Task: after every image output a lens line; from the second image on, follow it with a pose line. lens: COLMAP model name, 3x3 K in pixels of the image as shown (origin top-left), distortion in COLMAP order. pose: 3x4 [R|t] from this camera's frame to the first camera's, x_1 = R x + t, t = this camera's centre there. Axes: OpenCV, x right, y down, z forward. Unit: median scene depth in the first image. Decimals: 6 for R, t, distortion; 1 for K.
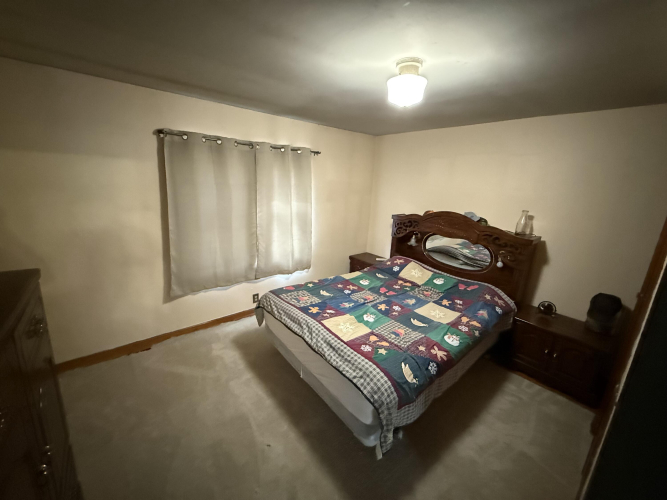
lens RADIAL K [[264.6, 0, 331.4], [0, 264.6, 247.9], [0, 0, 1]] dist [0.000625, -0.000227]
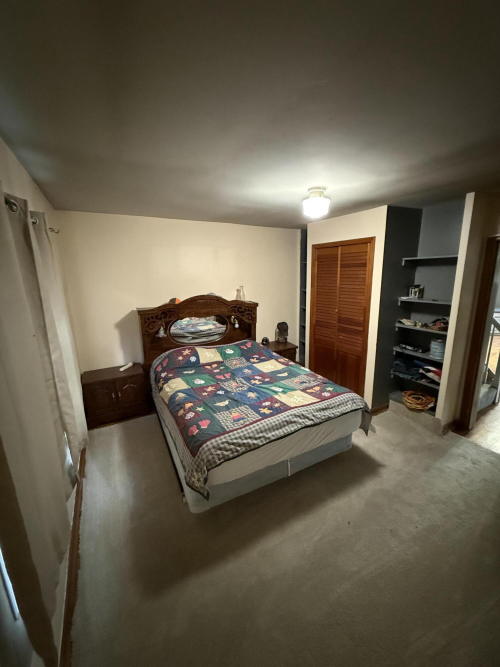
lens RADIAL K [[264.6, 0, 250.0], [0, 264.6, 333.5], [0, 0, 1]] dist [0.000625, -0.000227]
pose [[0.187962, -0.273419, 0.943352, -0.772506], [0.268697, 0.938145, 0.218372, -0.210437], [-0.944708, 0.212430, 0.249802, 0.664263]]
